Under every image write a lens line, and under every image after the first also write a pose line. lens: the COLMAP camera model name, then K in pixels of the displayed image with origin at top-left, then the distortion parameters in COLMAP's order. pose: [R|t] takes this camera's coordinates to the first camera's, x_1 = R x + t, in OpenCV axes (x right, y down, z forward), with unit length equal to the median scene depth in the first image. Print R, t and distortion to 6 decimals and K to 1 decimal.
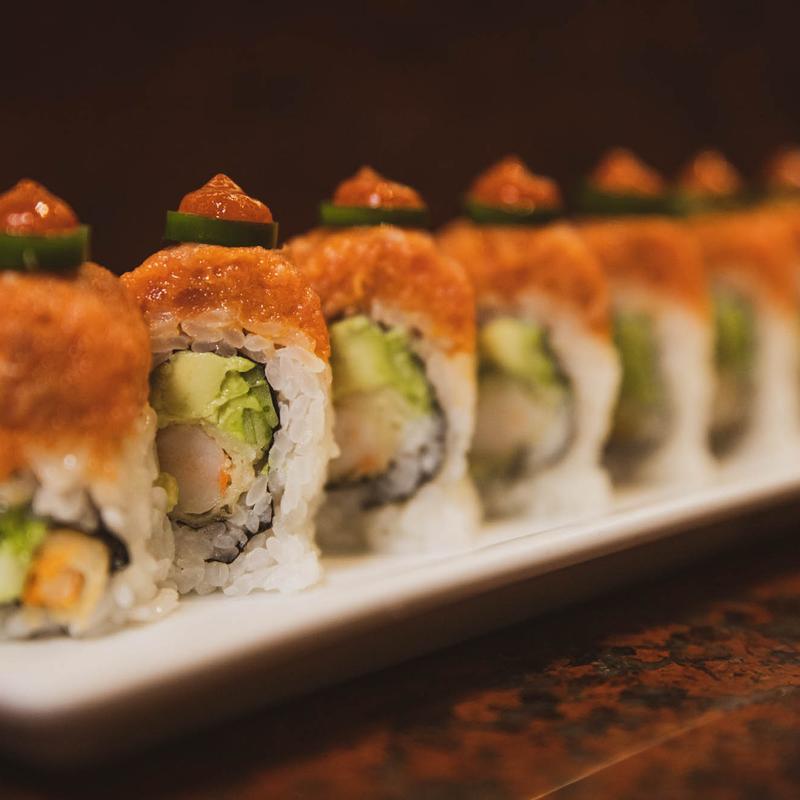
lens RADIAL K [[1823.3, 0, 400.0], [0, 1823.3, 400.1], [0, 0, 1]] dist [-0.084675, 0.000000]
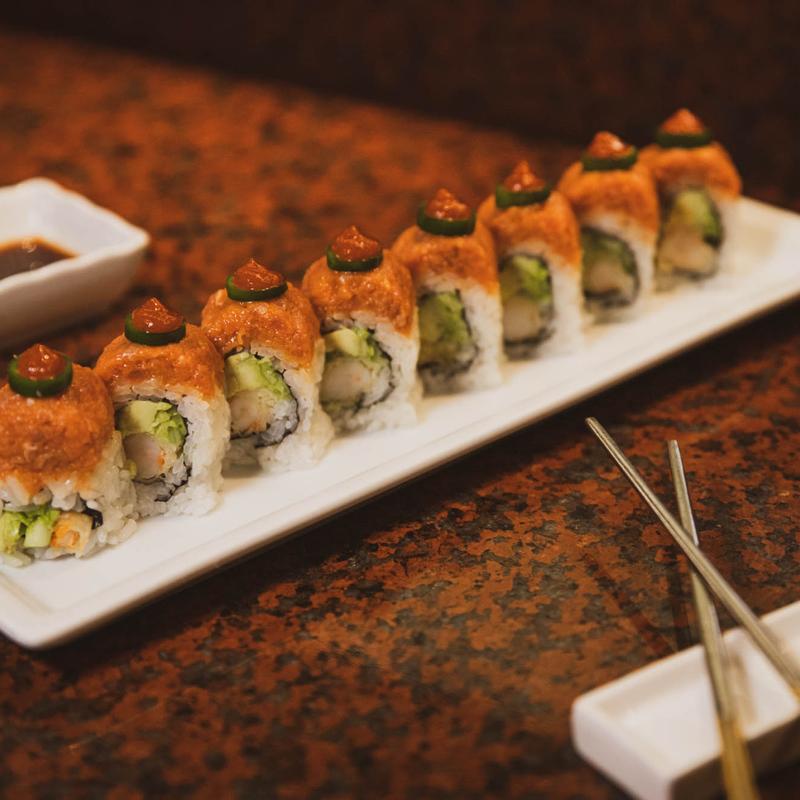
lens RADIAL K [[1823.3, 0, 400.1], [0, 1823.3, 399.9], [0, 0, 1]] dist [-0.084675, 0.000000]
pose [[0.989501, 0.023100, -0.142667, 0.426609], [0.019282, 0.957219, 0.288722, -0.568511], [0.143233, -0.288442, 0.946724, -0.766587]]
